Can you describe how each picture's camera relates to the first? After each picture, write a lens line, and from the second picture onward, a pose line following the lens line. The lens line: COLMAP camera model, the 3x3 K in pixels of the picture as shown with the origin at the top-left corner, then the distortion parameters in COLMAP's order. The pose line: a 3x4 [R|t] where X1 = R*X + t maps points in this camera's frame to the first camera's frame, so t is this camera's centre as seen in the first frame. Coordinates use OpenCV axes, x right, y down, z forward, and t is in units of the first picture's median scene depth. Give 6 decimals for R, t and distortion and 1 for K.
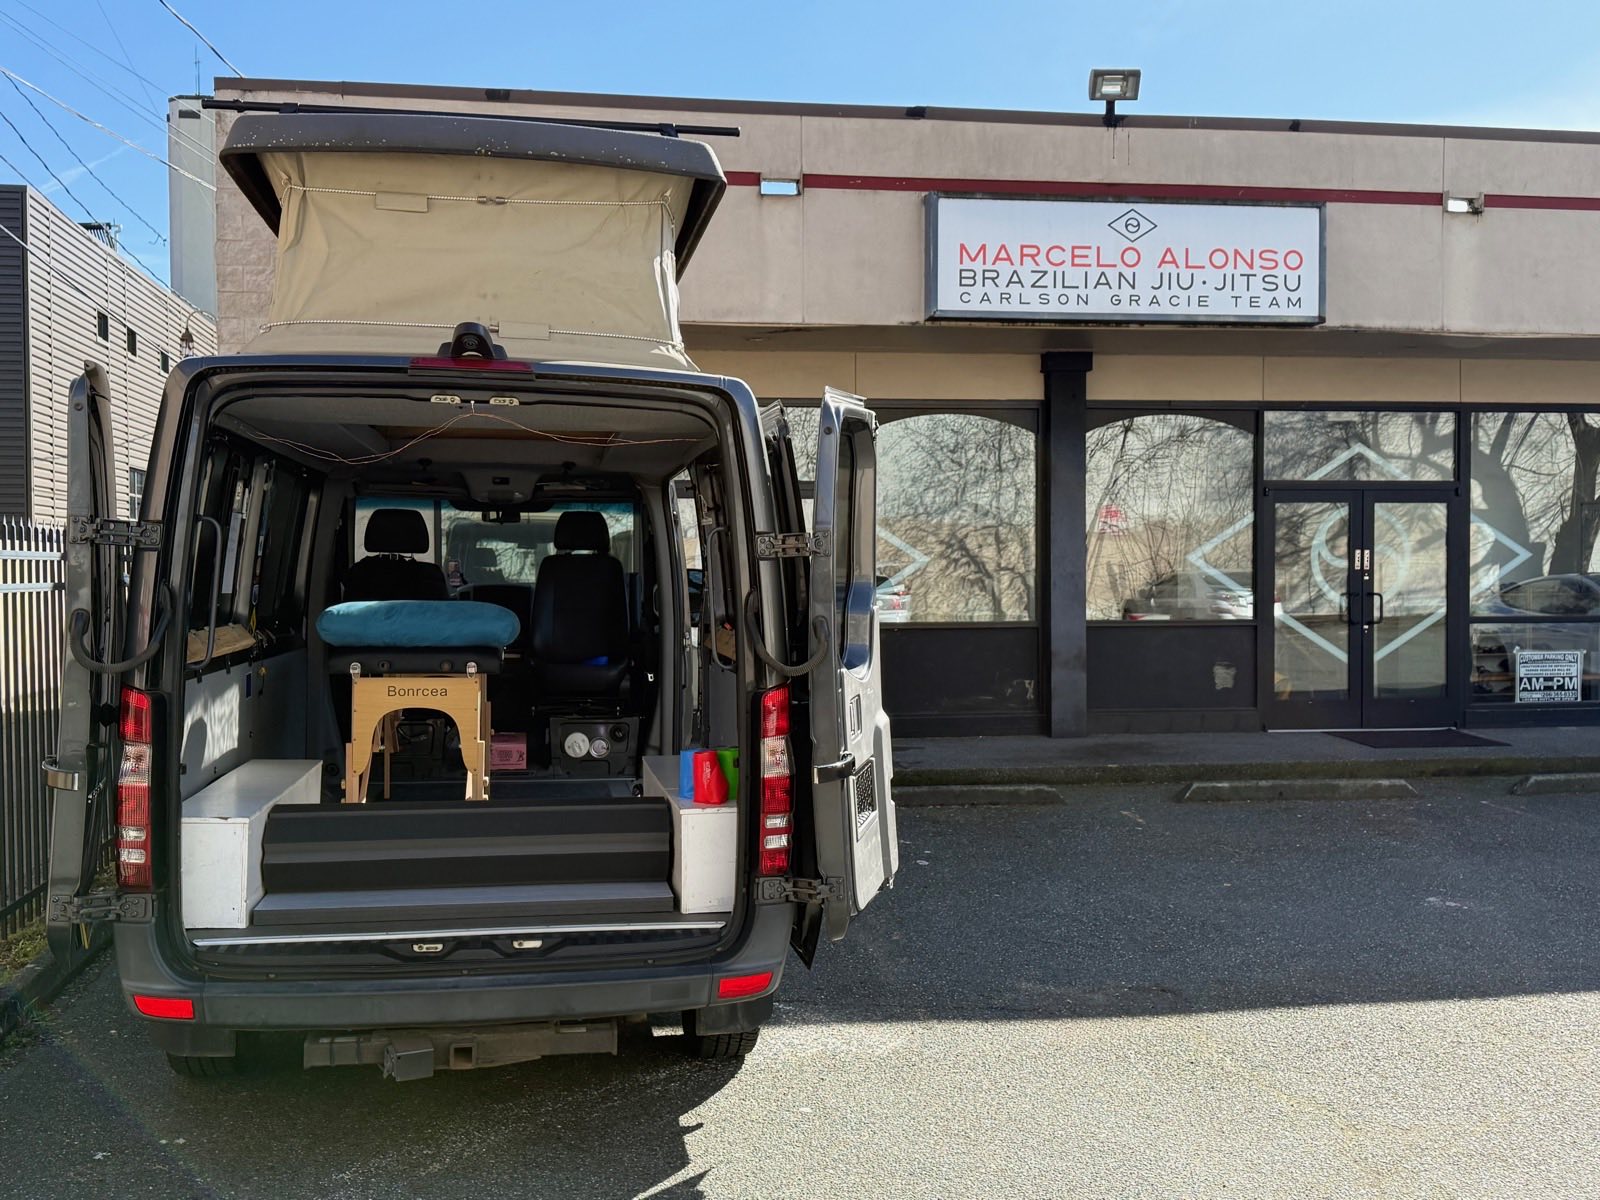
lens RADIAL K [[1584.9, 0, 801.1], [0, 1584.9, 601.7], [0, 0, 1]] dist [-0.005945, 0.000000]
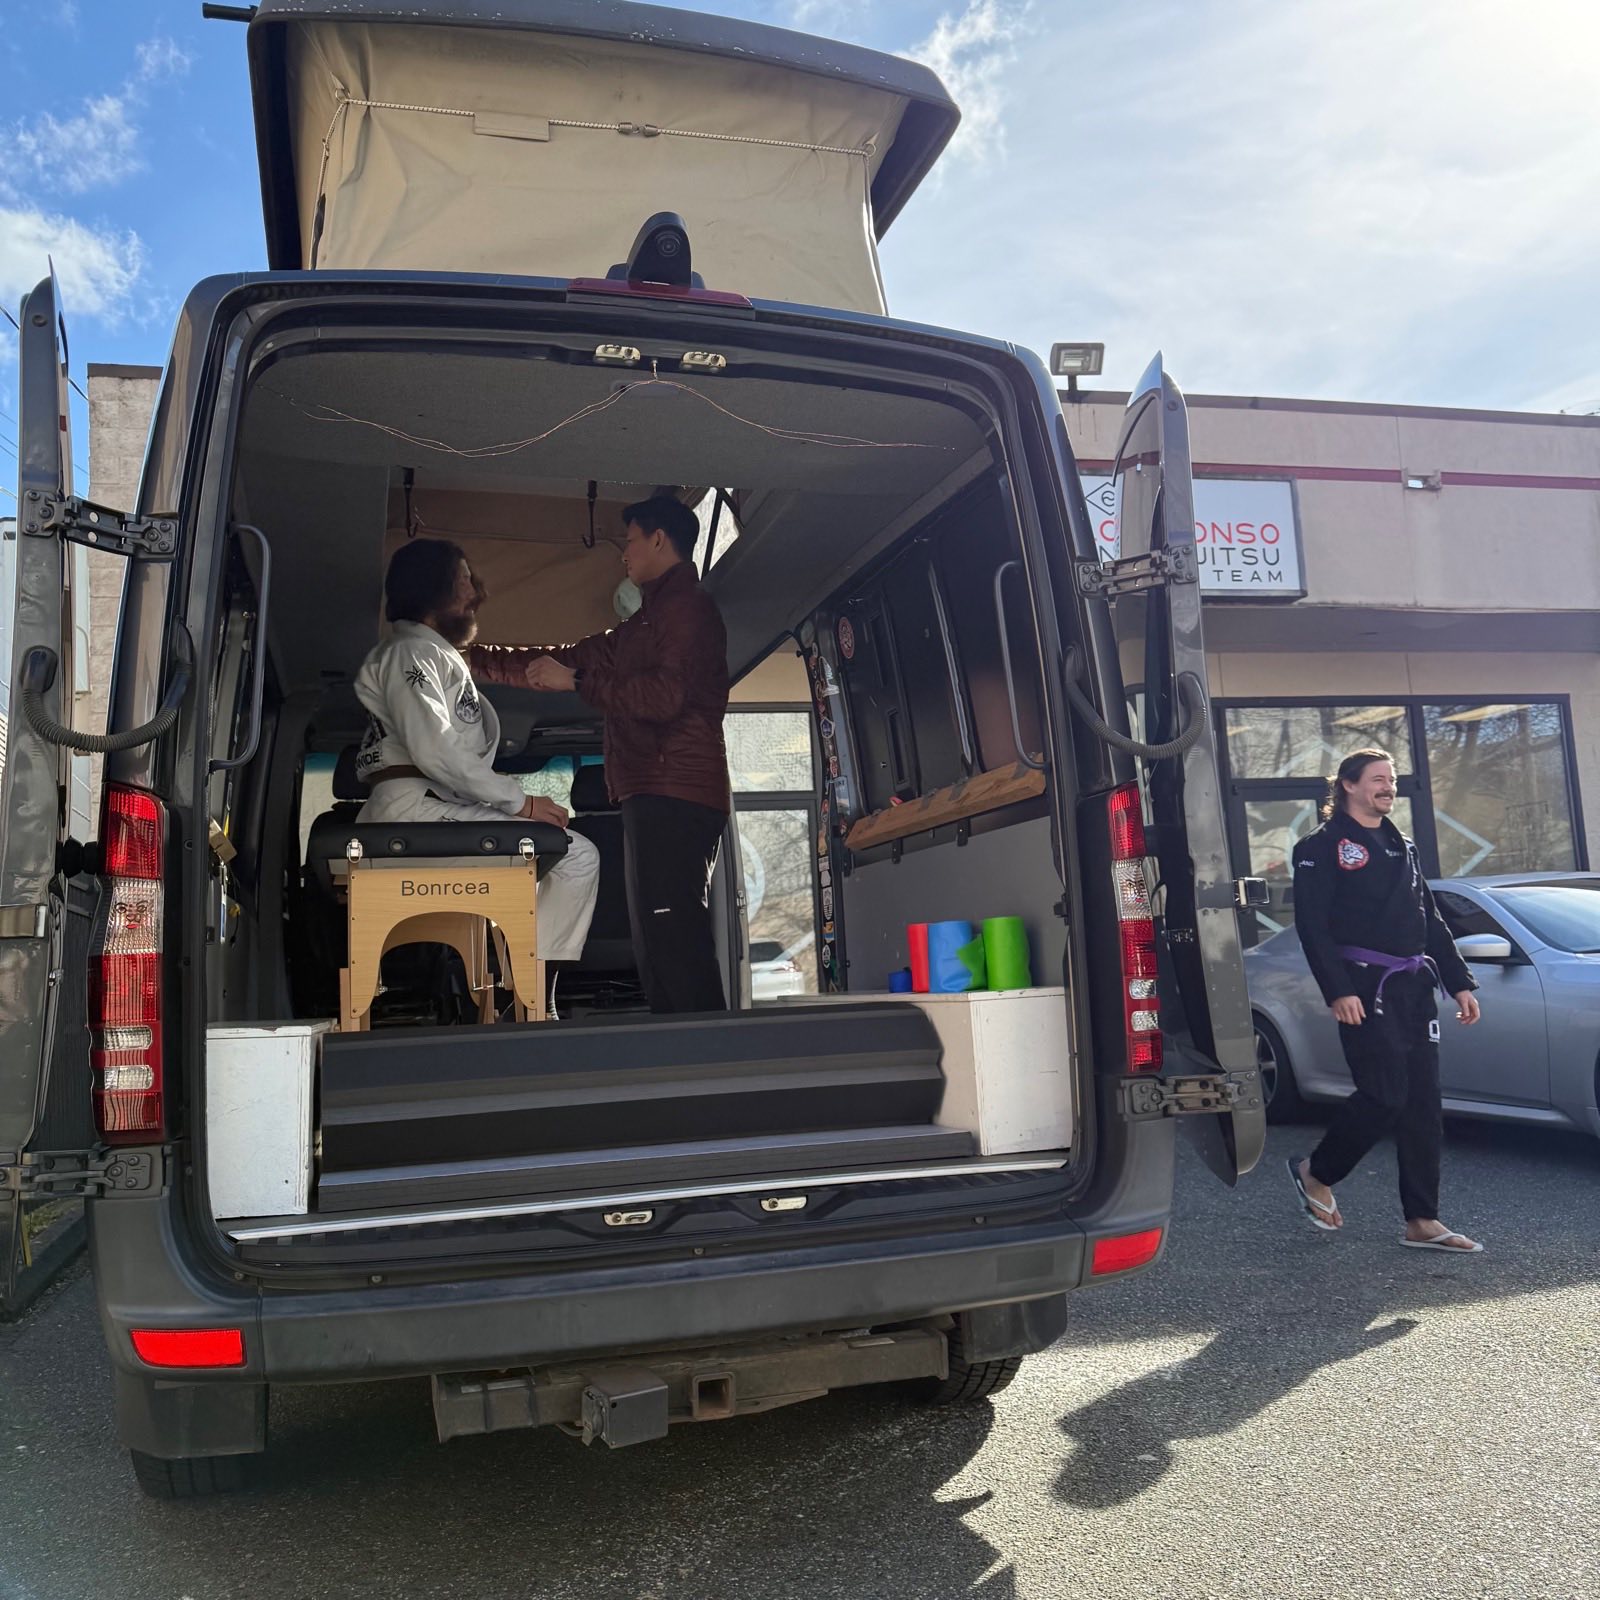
lens RADIAL K [[1526.7, 0, 799.3], [0, 1526.7, 800.4], [0, 0, 1]] dist [-0.017004, 0.000000]
pose [[0.993232, -0.042871, 0.107942, -0.219501], [0.056963, 0.989737, -0.131060, 0.136466], [-0.101215, 0.136322, 0.985480, 0.390083]]
